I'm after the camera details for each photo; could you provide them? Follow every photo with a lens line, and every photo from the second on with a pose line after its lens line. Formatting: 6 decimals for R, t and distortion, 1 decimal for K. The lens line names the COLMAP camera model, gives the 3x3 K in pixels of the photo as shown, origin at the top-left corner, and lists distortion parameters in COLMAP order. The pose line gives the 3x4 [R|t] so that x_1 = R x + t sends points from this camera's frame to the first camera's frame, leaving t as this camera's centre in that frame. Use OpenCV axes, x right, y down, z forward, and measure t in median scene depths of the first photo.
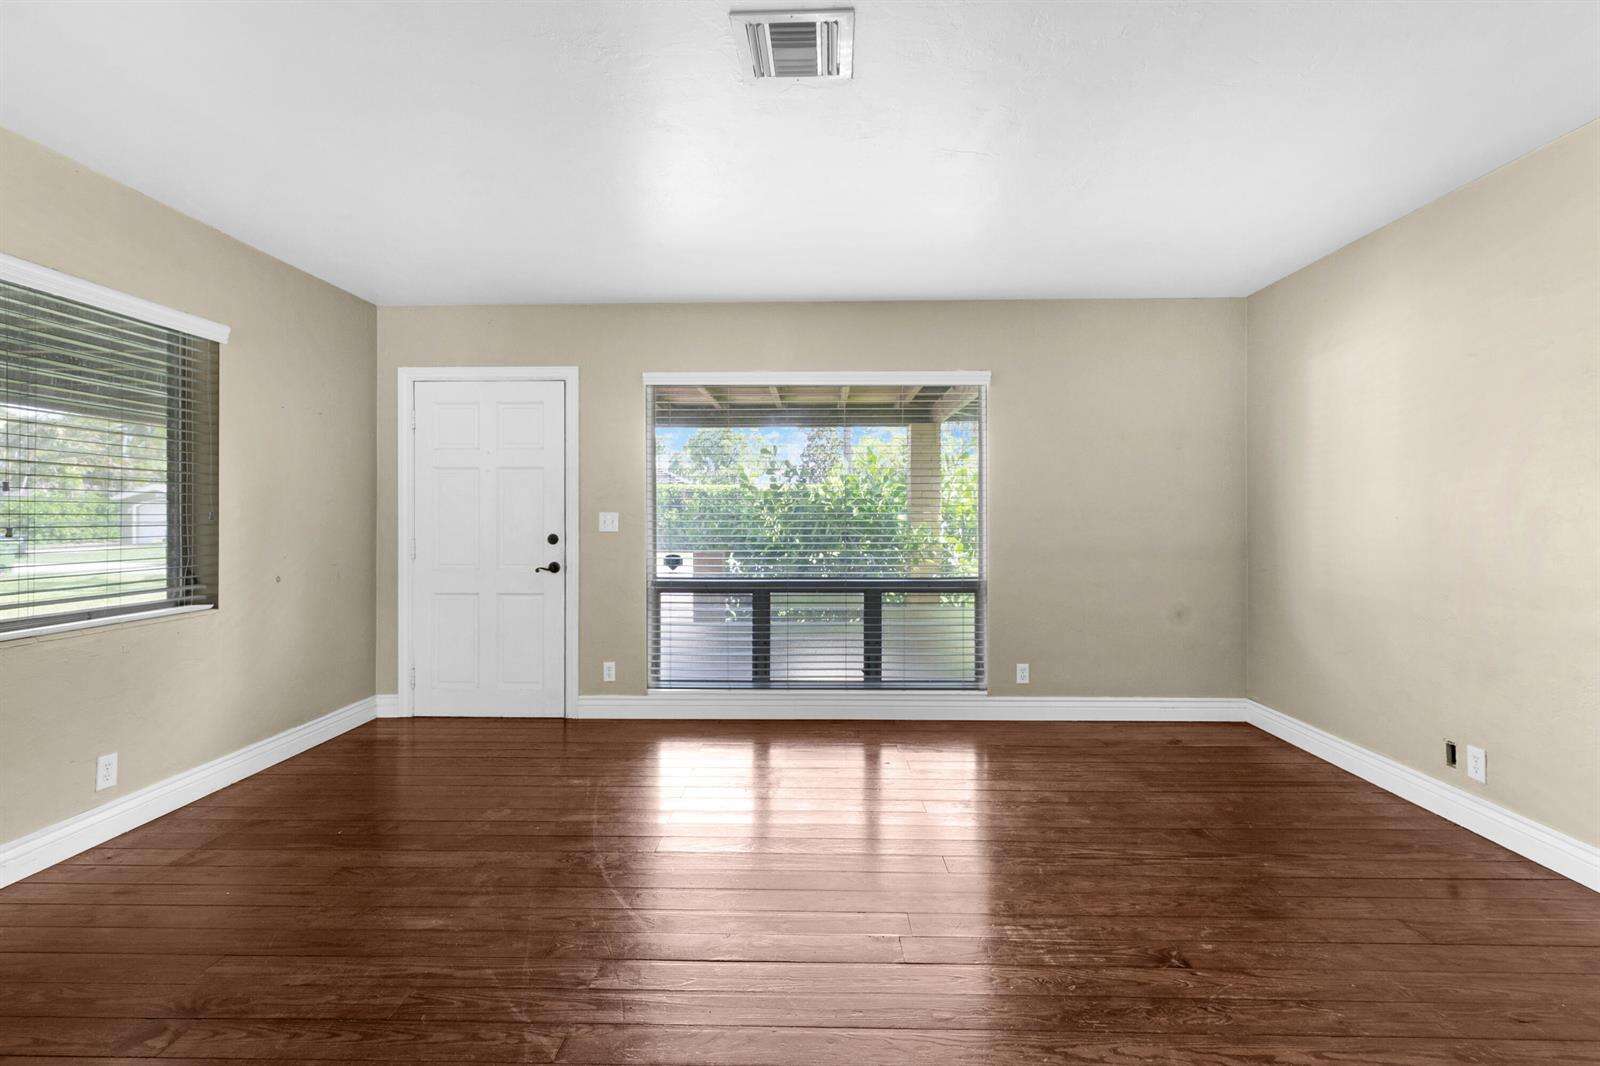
lens RADIAL K [[748.2, 0, 800.7], [0, 748.2, 518.7], [0, 0, 1]] dist [-0.000630, -0.000188]
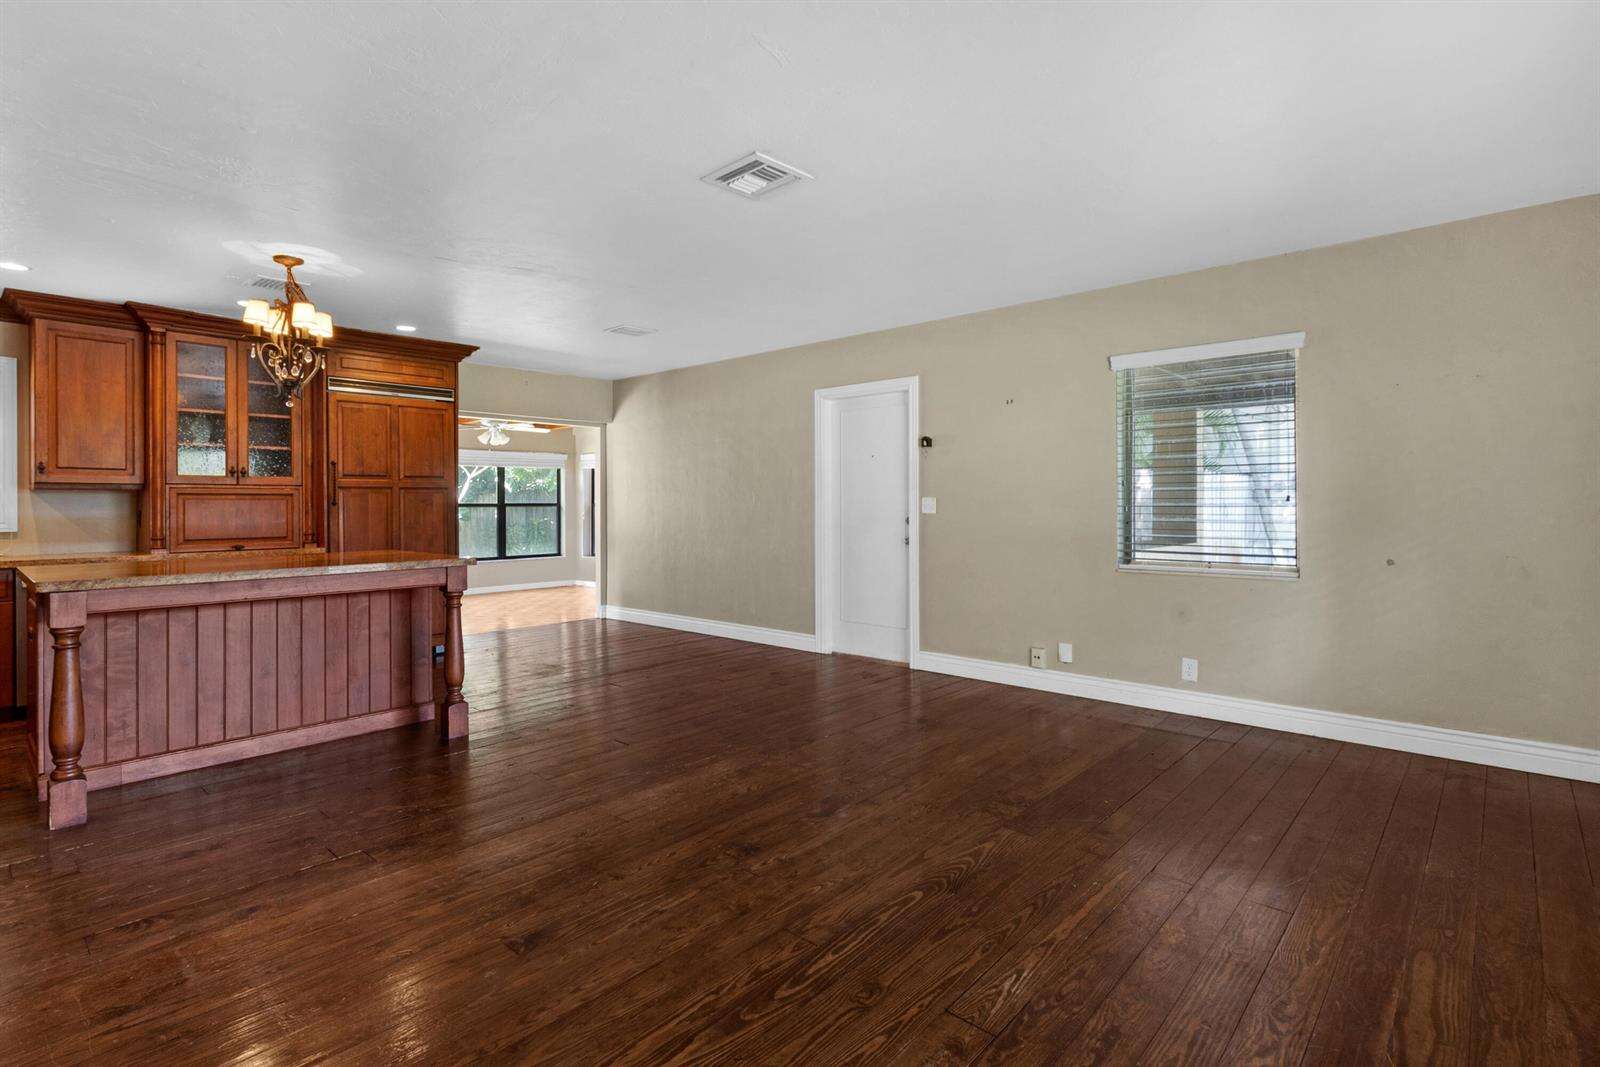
lens RADIAL K [[777.1, 0, 828.7], [0, 777.1, 502.3], [0, 0, 1]] dist [0.002397, 0.000326]
pose [[-0.632079, 0.005656, -0.774883, 0.761532], [0.011994, 0.999925, -0.002485, -0.006517], [0.774811, -0.010865, -0.632099, 1.446755]]
